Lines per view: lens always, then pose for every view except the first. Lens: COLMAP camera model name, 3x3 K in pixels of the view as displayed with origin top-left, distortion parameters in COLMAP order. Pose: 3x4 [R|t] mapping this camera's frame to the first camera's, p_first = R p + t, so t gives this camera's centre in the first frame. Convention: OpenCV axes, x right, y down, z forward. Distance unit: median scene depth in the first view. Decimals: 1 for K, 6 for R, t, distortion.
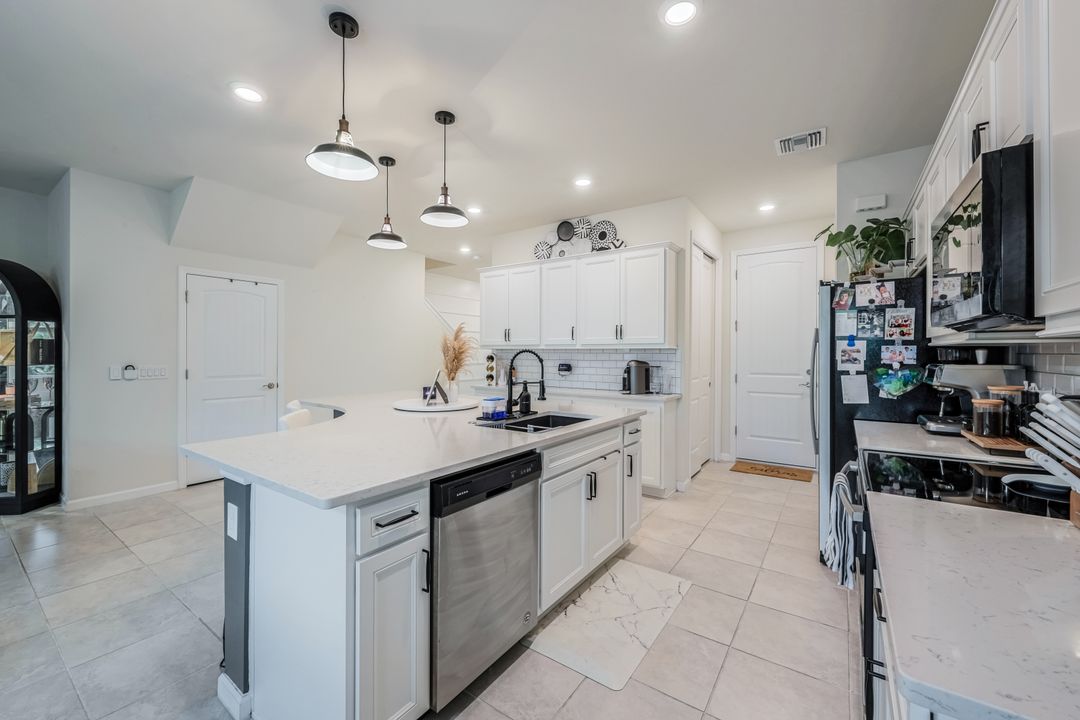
lens RADIAL K [[433.9, 0, 534.5], [0, 433.9, 356.5], [0, 0, 1]] dist [0.003423, -0.000062]
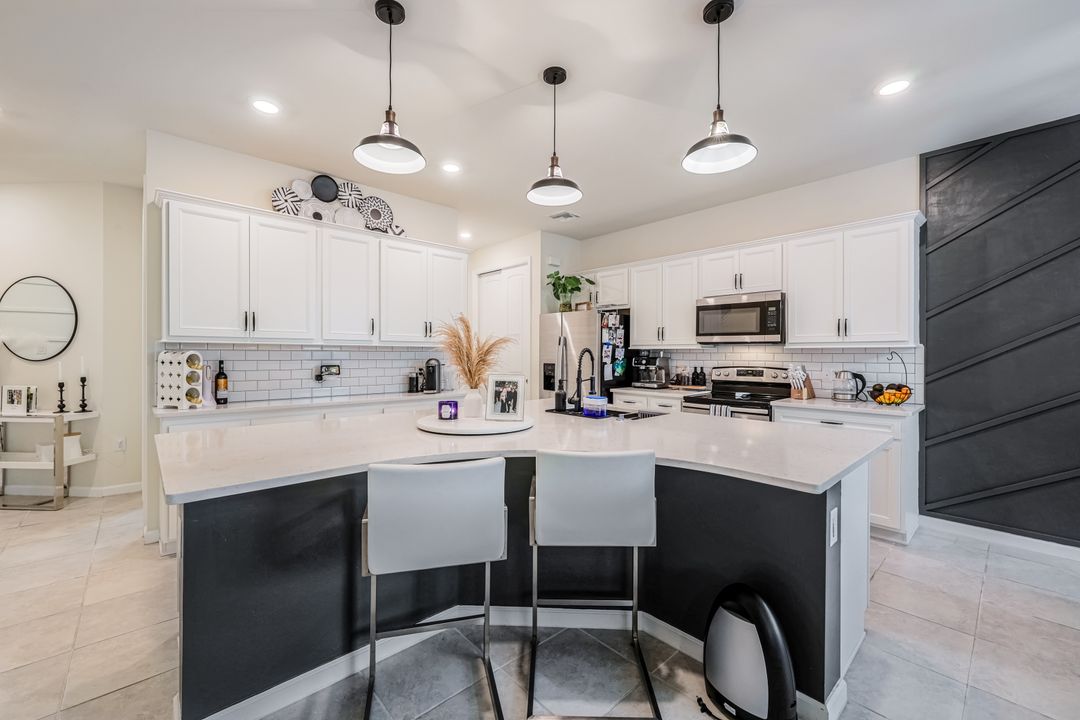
lens RADIAL K [[433.9, 0, 531.3], [0, 433.9, 354.7], [0, 0, 1]] dist [0.003423, -0.000062]
pose [[0.222267, -0.006979, 0.974961, -0.876645], [0.001979, 0.999976, 0.006707, -0.008122], [-0.974984, 0.000439, 0.222276, 0.724846]]
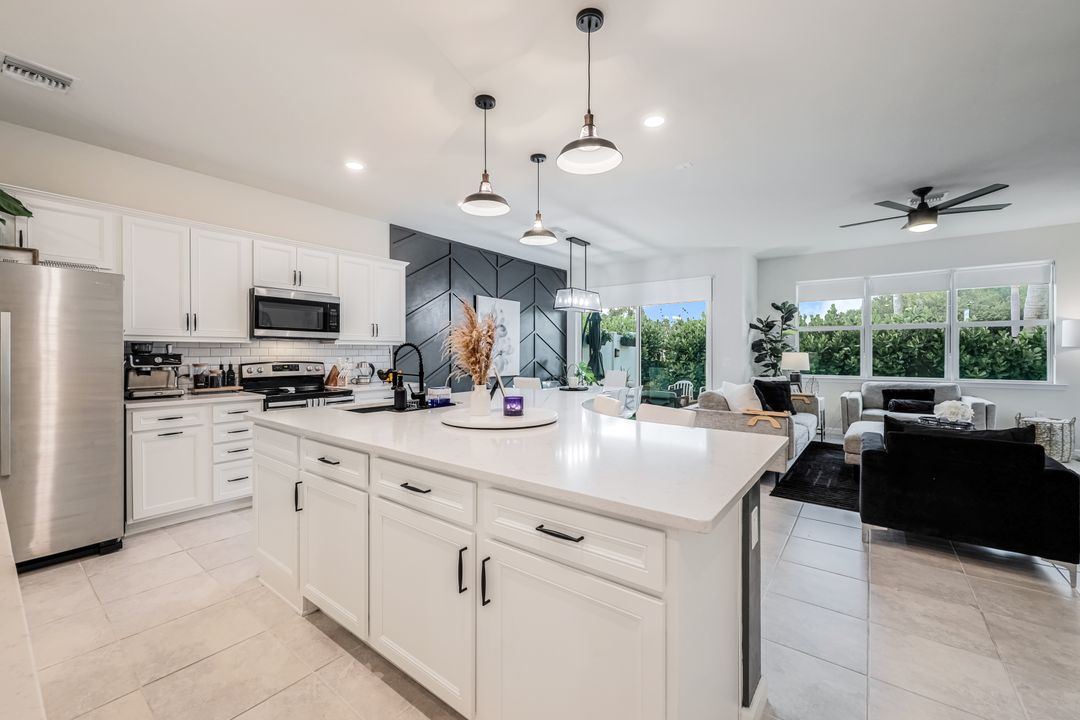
lens RADIAL K [[433.9, 0, 532.4], [0, 433.9, 350.8], [0, 0, 1]] dist [0.003423, -0.000062]
pose [[-0.999159, -0.005081, 0.040691, -0.293127], [-0.005177, 0.999984, -0.002267, 0.003018], [-0.040679, -0.002476, -0.999169, 1.642302]]
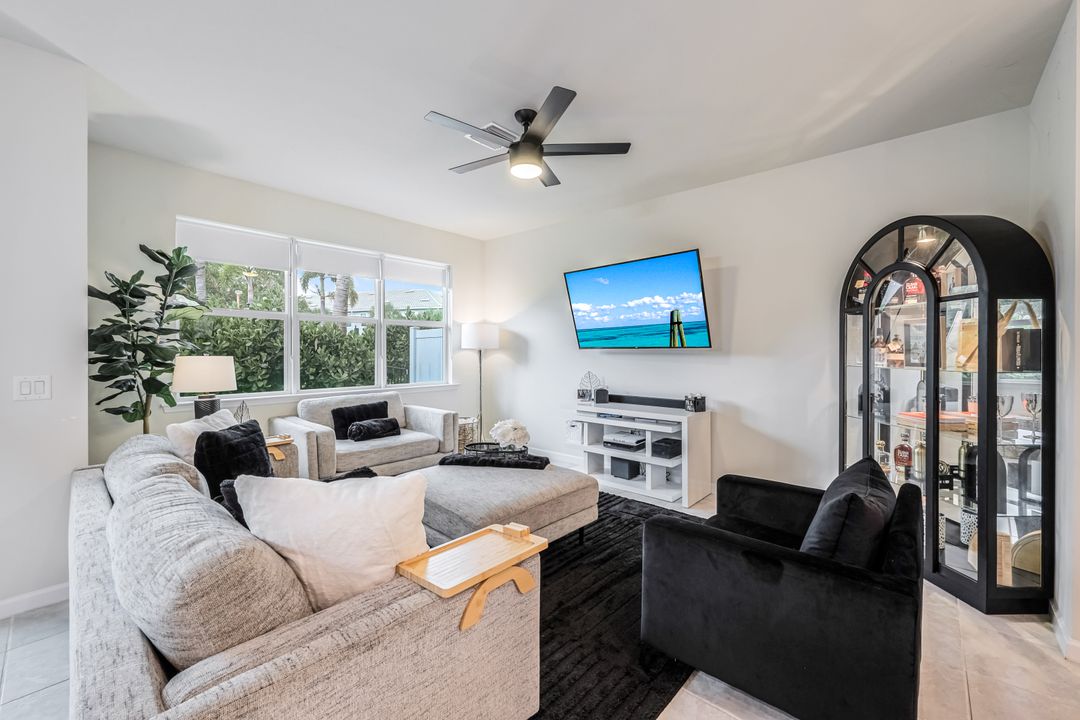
lens RADIAL K [[433.9, 0, 531.9], [0, 433.9, 354.7], [0, 0, 1]] dist [0.003423, -0.000062]
pose [[-0.120732, 0.001864, -0.992683, -0.527867], [-0.003570, 0.999991, 0.002312, -0.005503], [0.992679, 0.003823, -0.120724, 0.471052]]
